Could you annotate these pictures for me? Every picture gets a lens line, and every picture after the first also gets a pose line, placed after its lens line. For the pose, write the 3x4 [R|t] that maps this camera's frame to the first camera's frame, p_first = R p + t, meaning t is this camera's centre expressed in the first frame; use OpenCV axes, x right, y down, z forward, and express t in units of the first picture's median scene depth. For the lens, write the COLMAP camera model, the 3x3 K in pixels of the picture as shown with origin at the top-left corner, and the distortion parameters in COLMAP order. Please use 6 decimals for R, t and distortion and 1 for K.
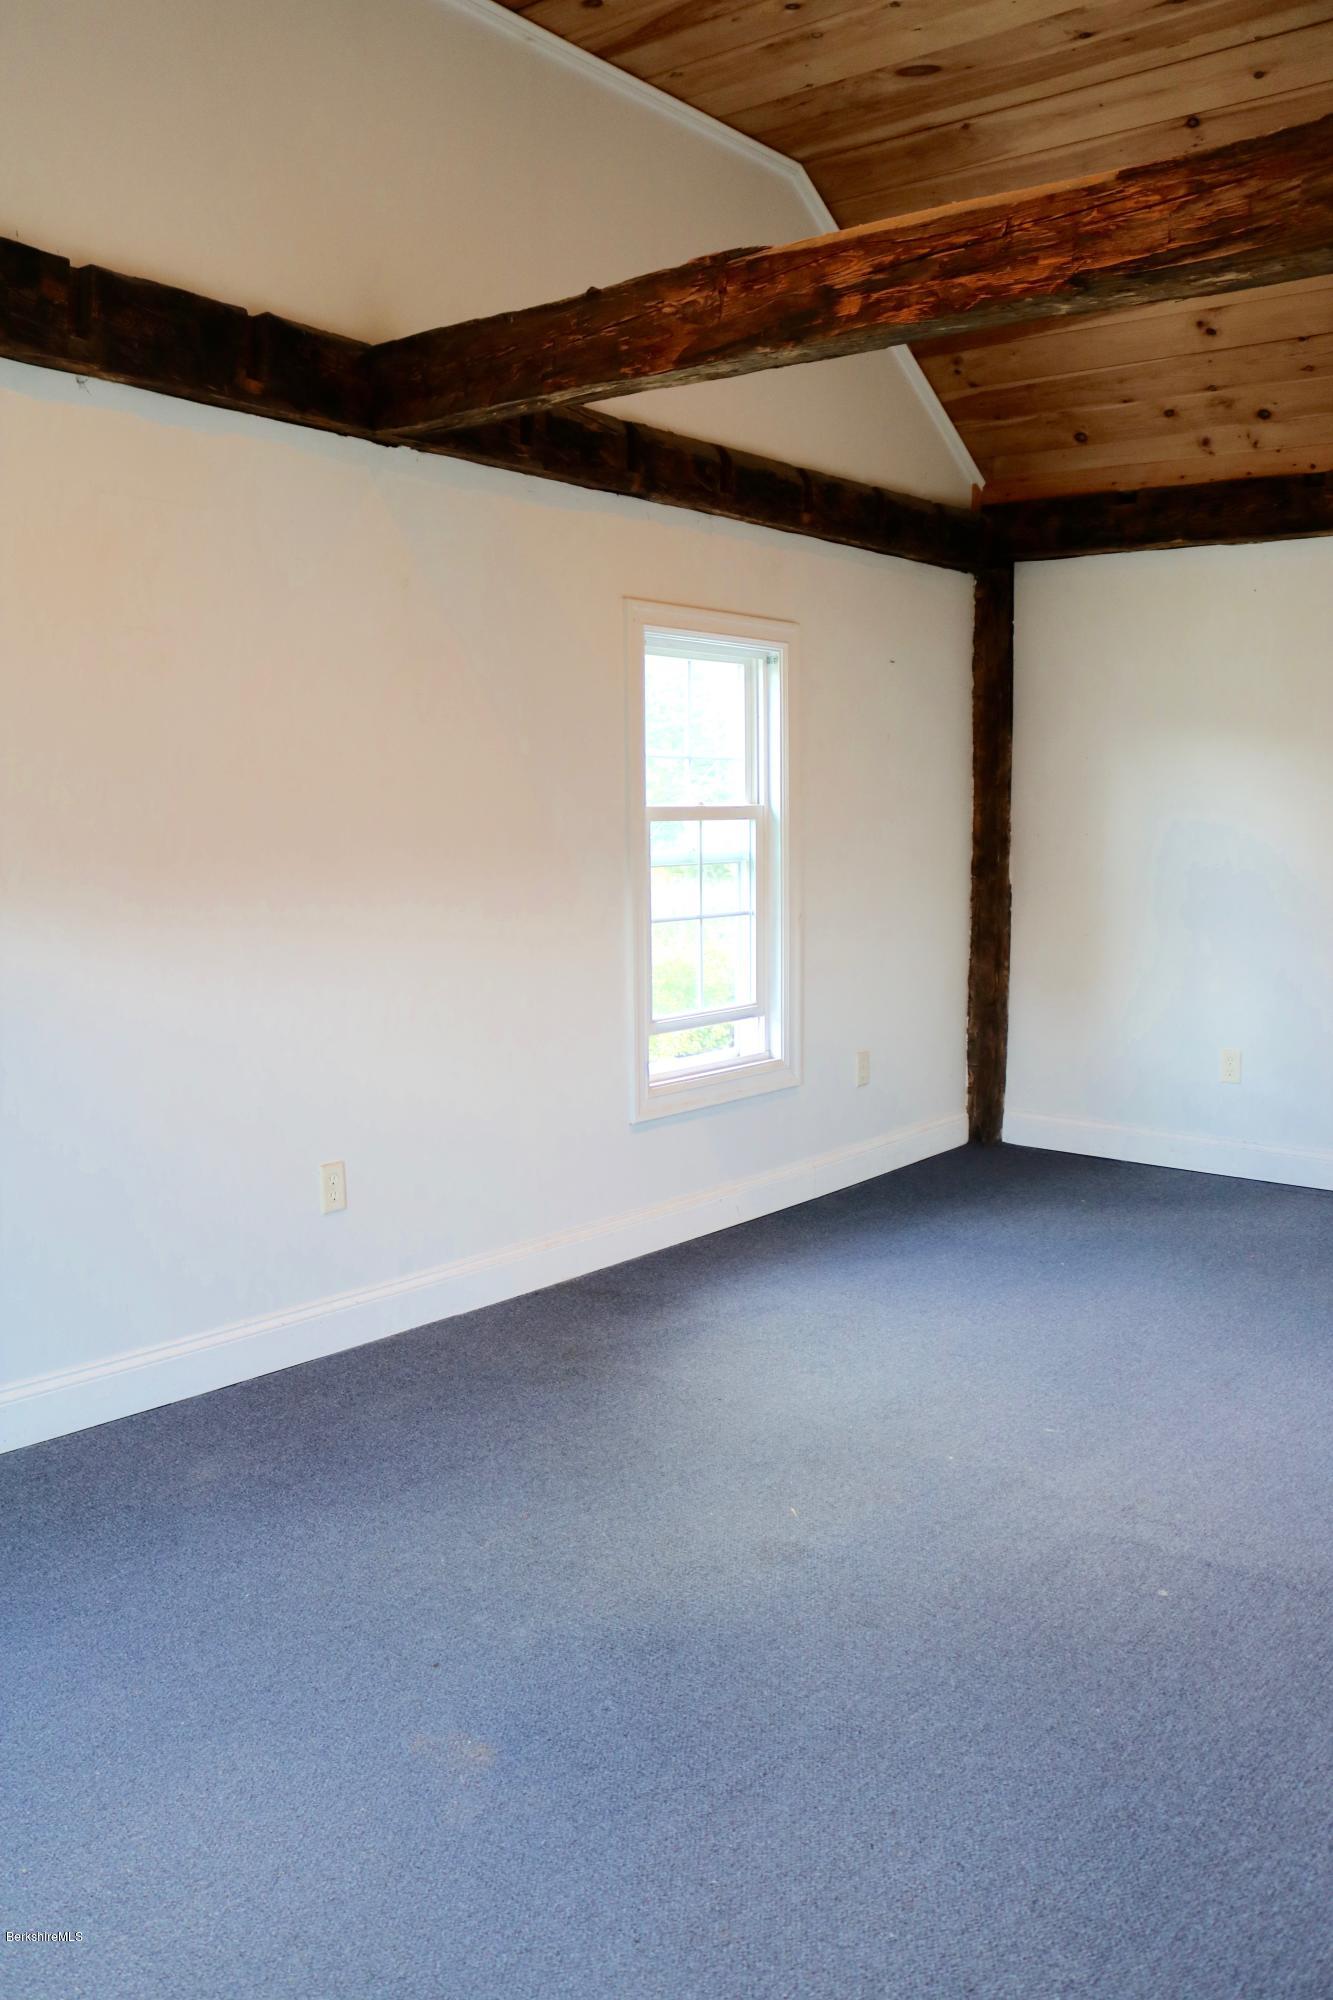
lens RADIAL K [[1663.0, 0, 667.5], [0, 1663.0, 1004.9], [0, 0, 1]] dist [-0.156764, 0.127603]
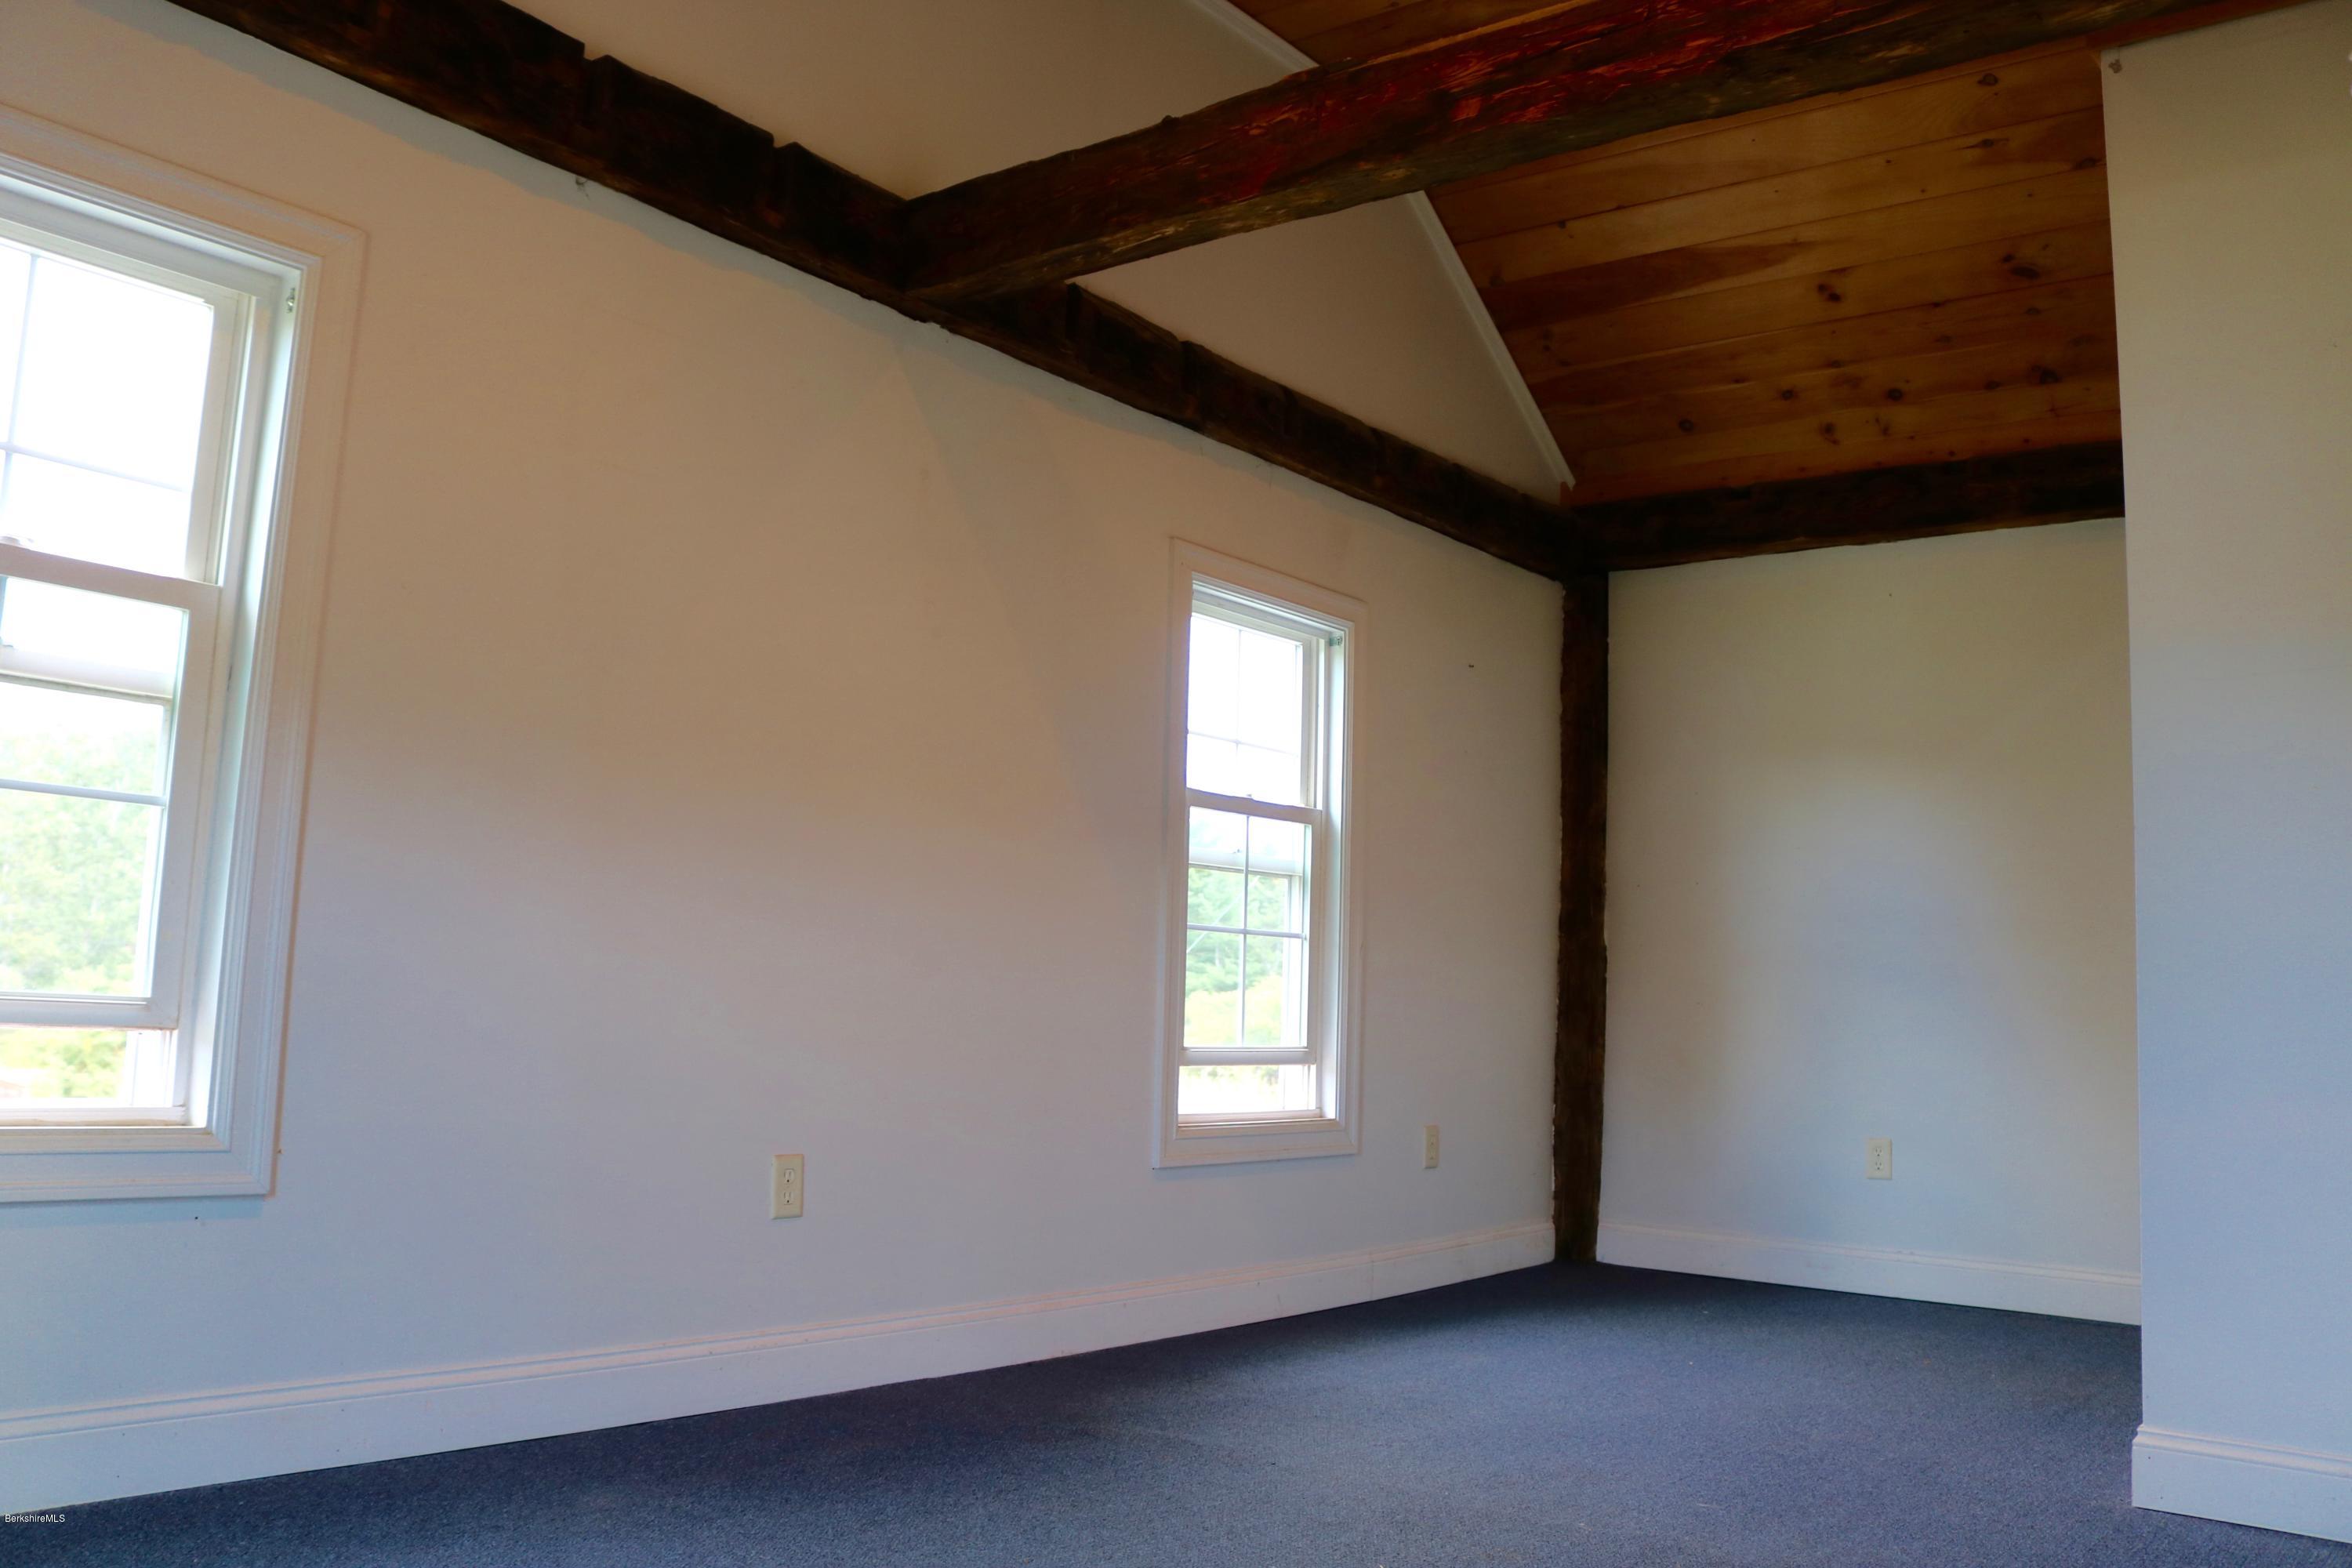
lens RADIAL K [[1946.8, 0, 1178.4], [0, 1946.8, 799.6], [0, 0, 1]] dist [-0.162725, 0.133215]
pose [[0.999249, 0.037878, 0.008194, -0.024105], [-0.035021, 0.973122, -0.227610, 0.108063], [-0.016595, 0.227152, 0.973718, 0.045833]]
